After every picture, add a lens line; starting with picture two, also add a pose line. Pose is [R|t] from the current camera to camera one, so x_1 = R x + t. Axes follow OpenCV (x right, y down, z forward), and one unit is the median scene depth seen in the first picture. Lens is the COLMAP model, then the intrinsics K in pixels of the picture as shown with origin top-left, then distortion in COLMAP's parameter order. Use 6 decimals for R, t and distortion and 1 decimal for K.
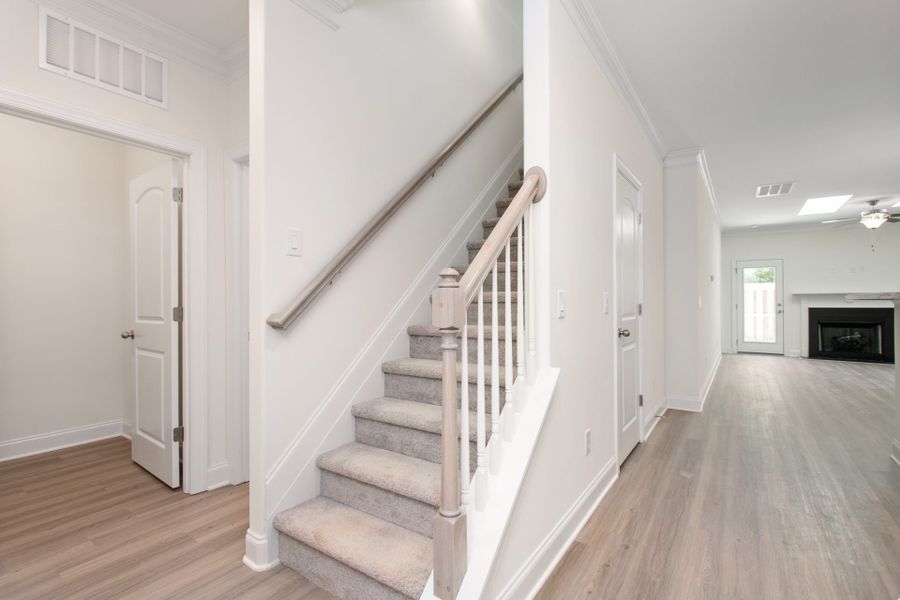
lens RADIAL K [[429.2, 0, 445.9], [0, 429.2, 294.9], [0, 0, 1]] dist [0.005150, -0.000270]
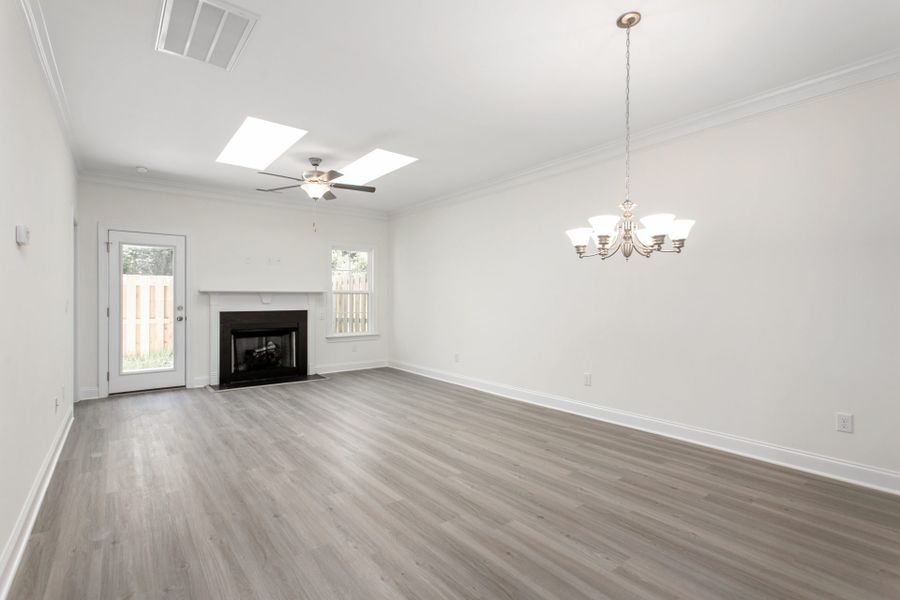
lens RADIAL K [[429.2, 0, 449.8], [0, 429.2, 298.6], [0, 0, 1]] dist [0.005150, -0.000270]
pose [[0.306029, -0.000167, 0.952022, 0.311345], [-0.015064, 0.999874, 0.005017, 0.000266], [-0.951903, -0.015877, 0.305988, 0.453521]]
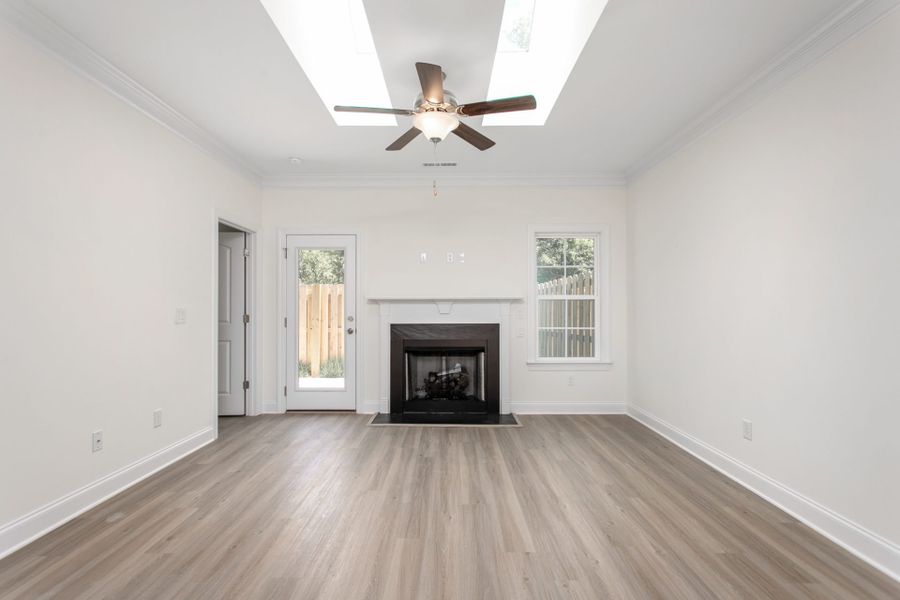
lens RADIAL K [[429.2, 0, 447.6], [0, 429.2, 297.8], [0, 0, 1]] dist [0.005150, -0.000270]
pose [[0.832304, 0.012657, 0.554175, 0.605800], [-0.006063, 0.999887, -0.013732, 0.003699], [-0.554286, 0.008070, 0.832287, 0.507969]]
